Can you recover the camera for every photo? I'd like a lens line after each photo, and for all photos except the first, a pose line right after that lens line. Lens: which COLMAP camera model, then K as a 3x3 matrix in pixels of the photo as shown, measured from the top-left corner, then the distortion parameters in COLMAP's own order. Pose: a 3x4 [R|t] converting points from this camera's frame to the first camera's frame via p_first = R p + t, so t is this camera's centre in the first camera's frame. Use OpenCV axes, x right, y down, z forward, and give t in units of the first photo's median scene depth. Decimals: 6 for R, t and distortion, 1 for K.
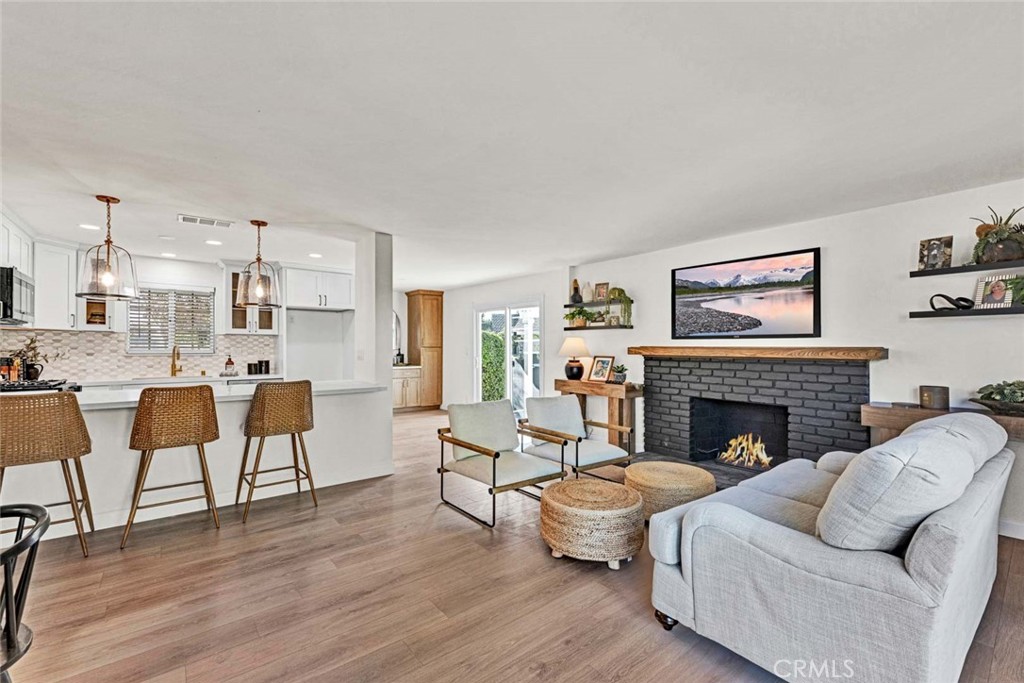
lens RADIAL K [[417.9, 0, 541.7], [0, 417.9, 344.2], [0, 0, 1]] dist [-0.005603, -0.000497]
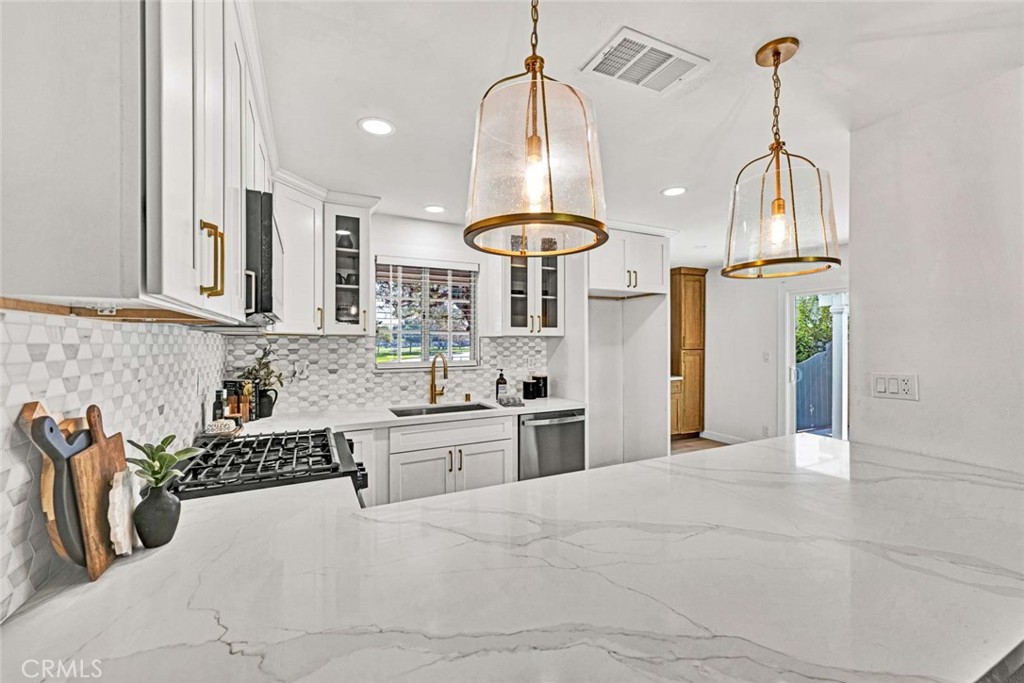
lens RADIAL K [[417.9, 0, 527.3], [0, 417.9, 340.1], [0, 0, 1]] dist [-0.005603, -0.000497]
pose [[0.967918, -0.005623, -0.251205, -0.582508], [0.006861, 0.999968, 0.004051, -0.021908], [0.251174, -0.005644, 0.967925, 0.415267]]
